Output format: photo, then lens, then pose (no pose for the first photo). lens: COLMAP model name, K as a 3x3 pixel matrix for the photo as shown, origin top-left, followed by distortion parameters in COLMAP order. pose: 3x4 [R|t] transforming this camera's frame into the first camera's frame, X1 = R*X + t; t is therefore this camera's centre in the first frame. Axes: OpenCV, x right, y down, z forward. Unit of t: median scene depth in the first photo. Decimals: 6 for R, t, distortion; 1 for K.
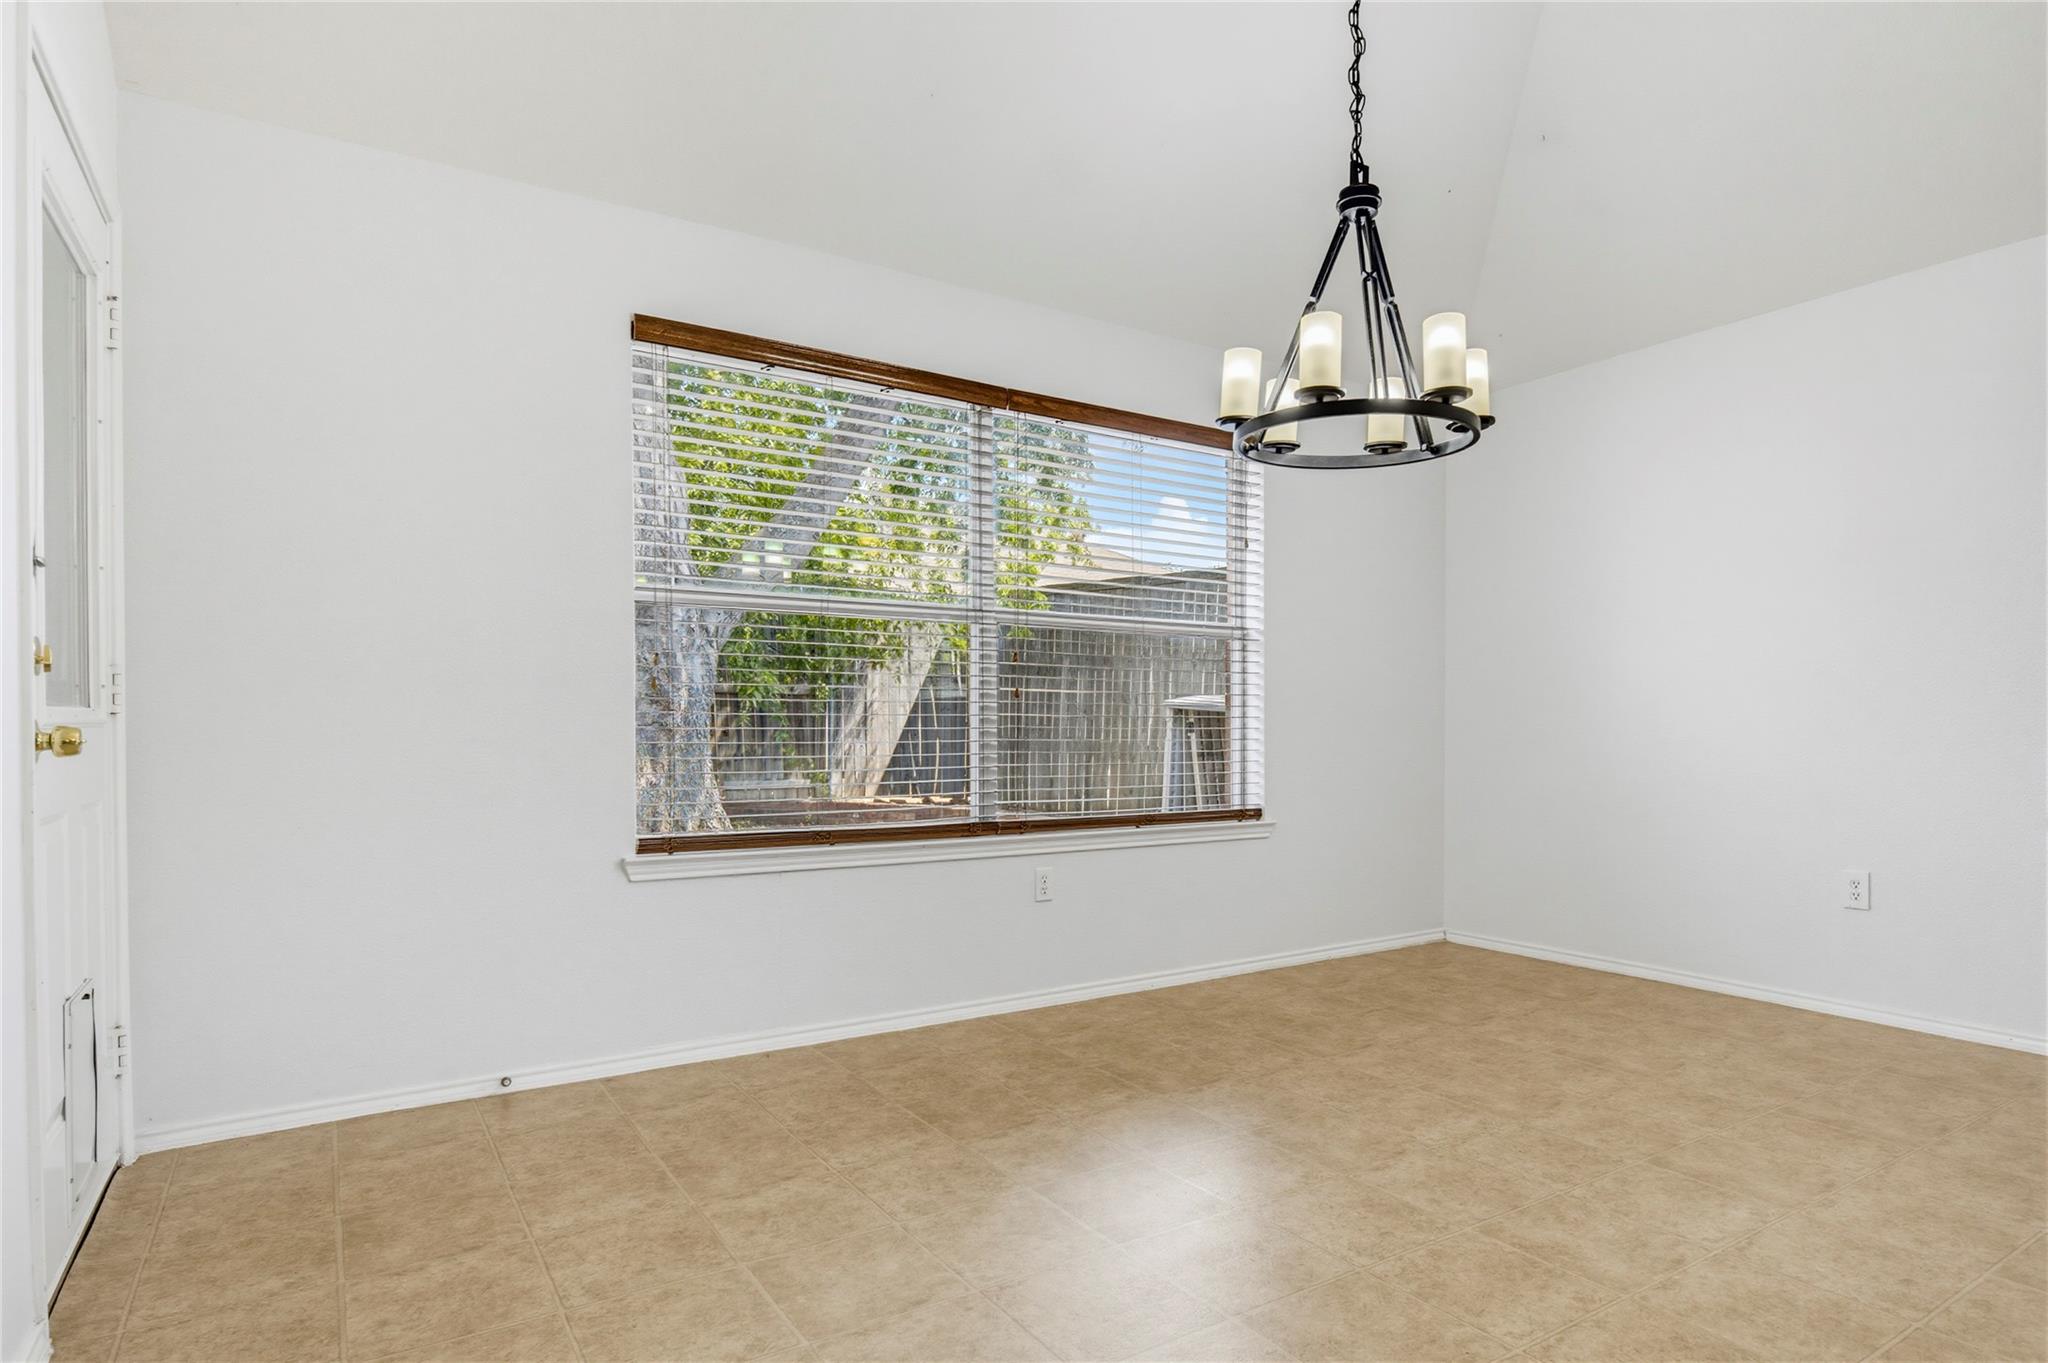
lens RADIAL K [[1105.6, 0, 1028.1], [0, 1105.6, 738.2], [0, 0, 1]] dist [-0.016369, -0.002631]
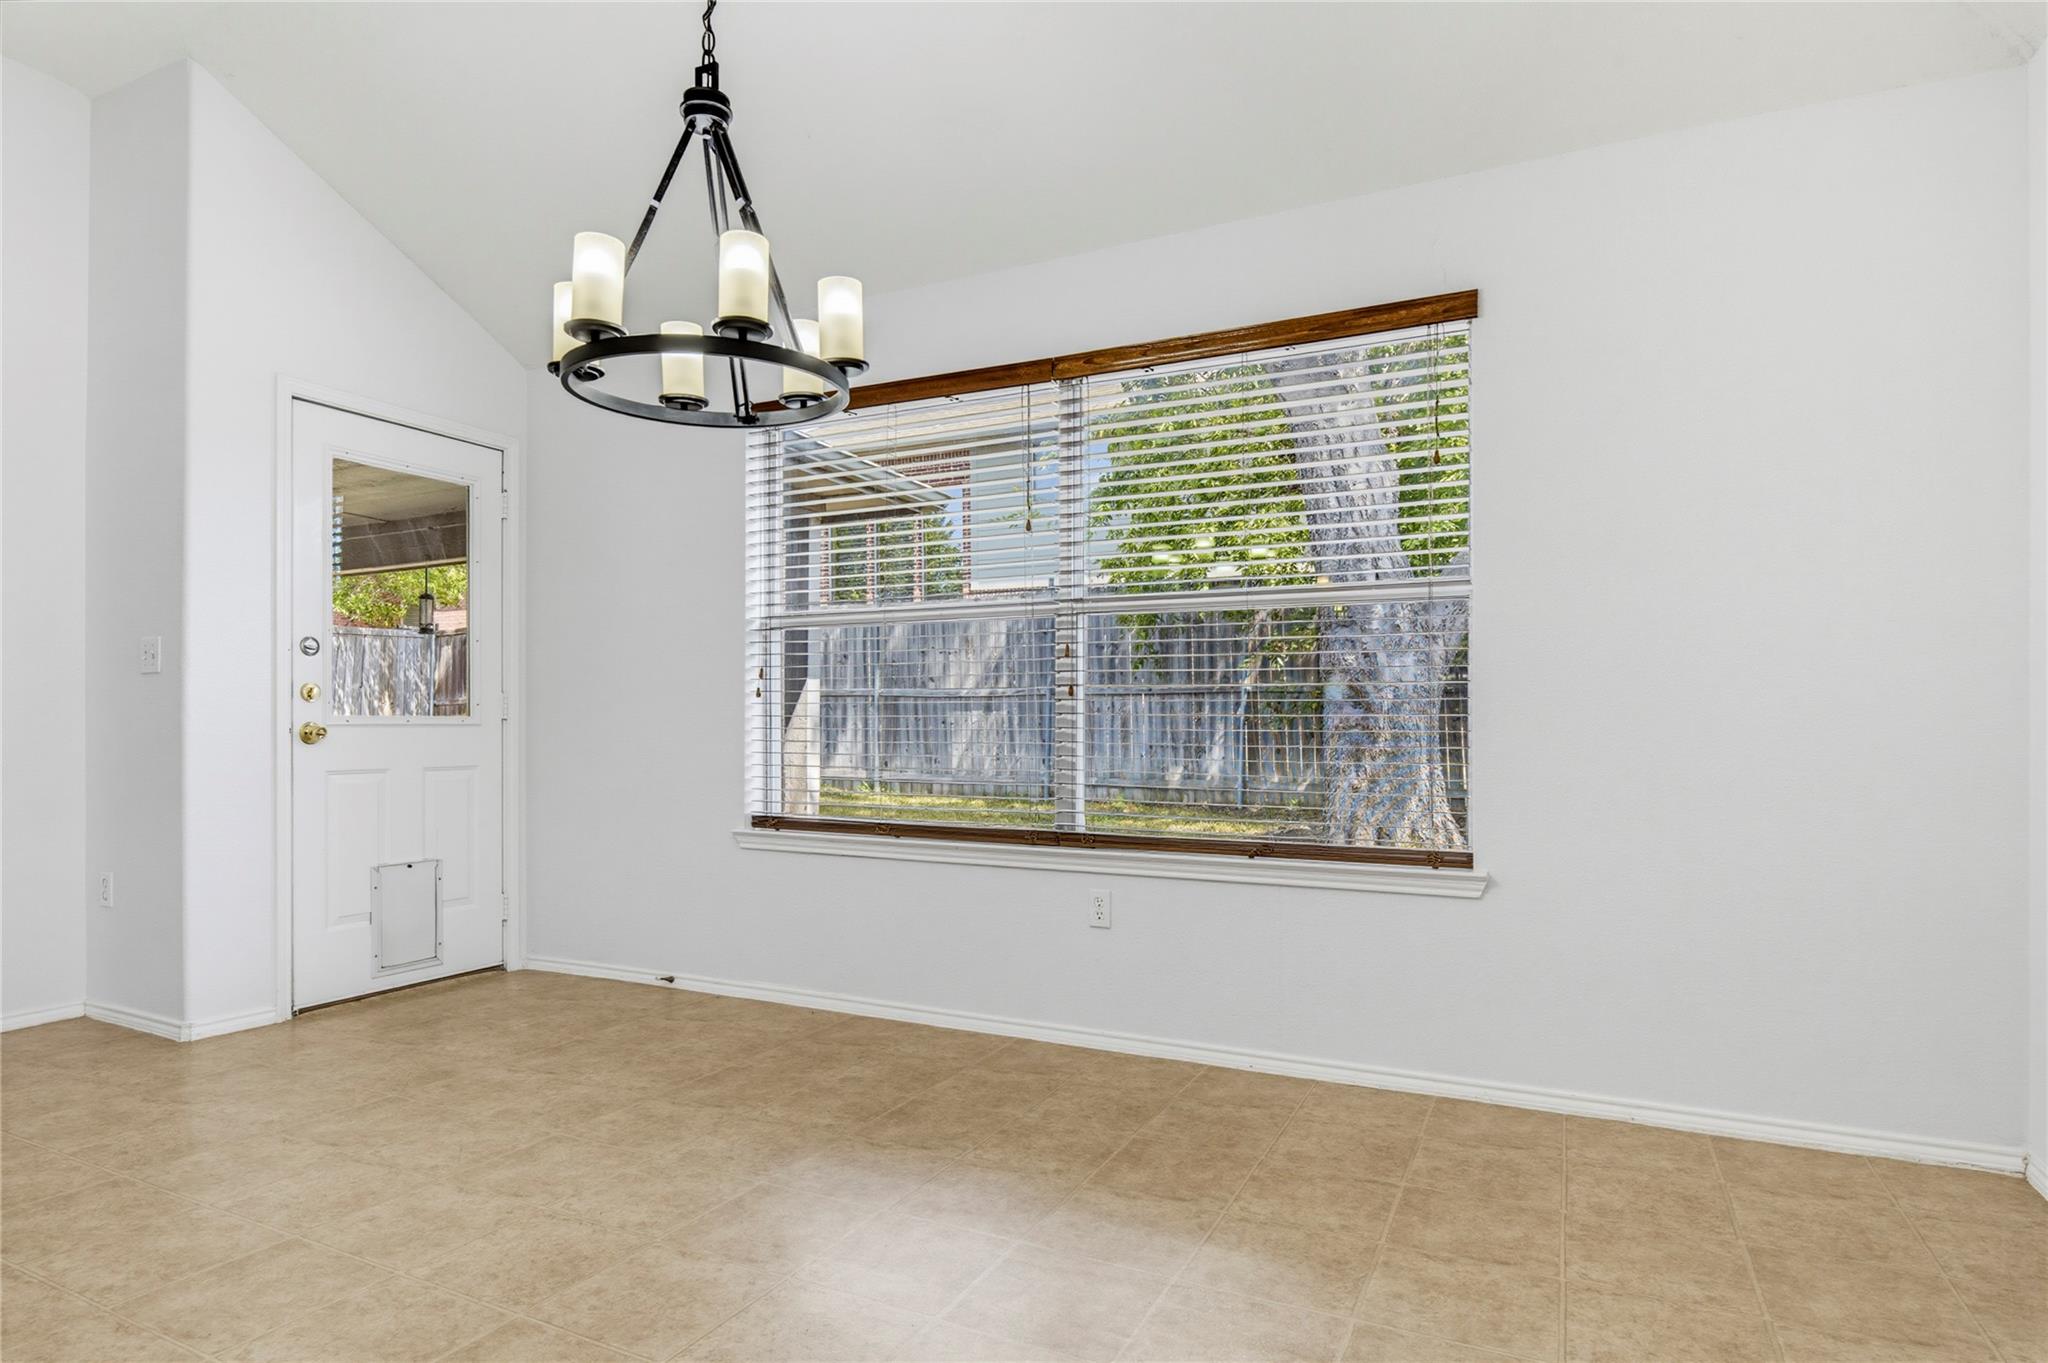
lens RADIAL K [[1136.6, 0, 1024.0], [0, 1136.6, 731.2], [0, 0, 1]] dist [0.002771, 0.000851]
pose [[0.520862, 0.006848, -0.853614, 0.741191], [-0.018281, 0.999828, -0.003133, -0.001475], [0.853445, 0.017237, 0.520897, 0.483099]]
